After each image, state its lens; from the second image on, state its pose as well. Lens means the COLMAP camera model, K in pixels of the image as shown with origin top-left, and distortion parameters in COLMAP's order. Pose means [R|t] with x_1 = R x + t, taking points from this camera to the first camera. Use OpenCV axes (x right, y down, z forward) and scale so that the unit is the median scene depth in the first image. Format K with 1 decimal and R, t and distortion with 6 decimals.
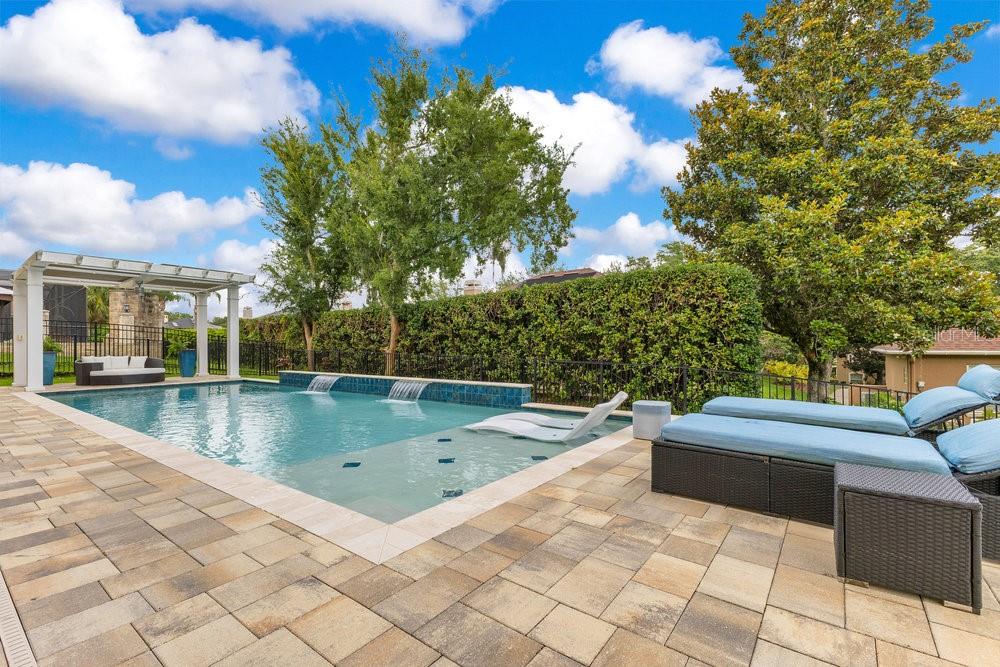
lens RADIAL K [[439.1, 0, 497.0], [0, 439.1, 346.8], [0, 0, 1]] dist [-0.001040, -0.000183]
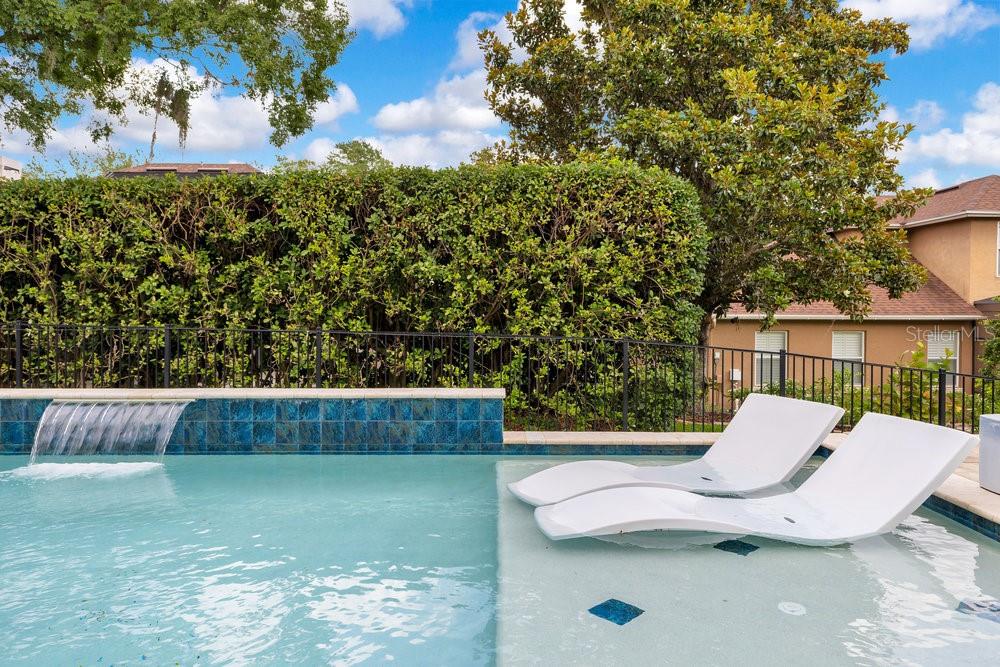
lens RADIAL K [[704.9, 0, 500.0], [0, 704.9, 333.5], [0, 0, 1]] dist [0.000311, -0.001214]
pose [[0.792215, -0.017707, 0.609986, -0.222873], [-0.004225, 0.999396, 0.034497, 0.005339], [-0.610228, -0.029906, 0.791661, 0.302226]]
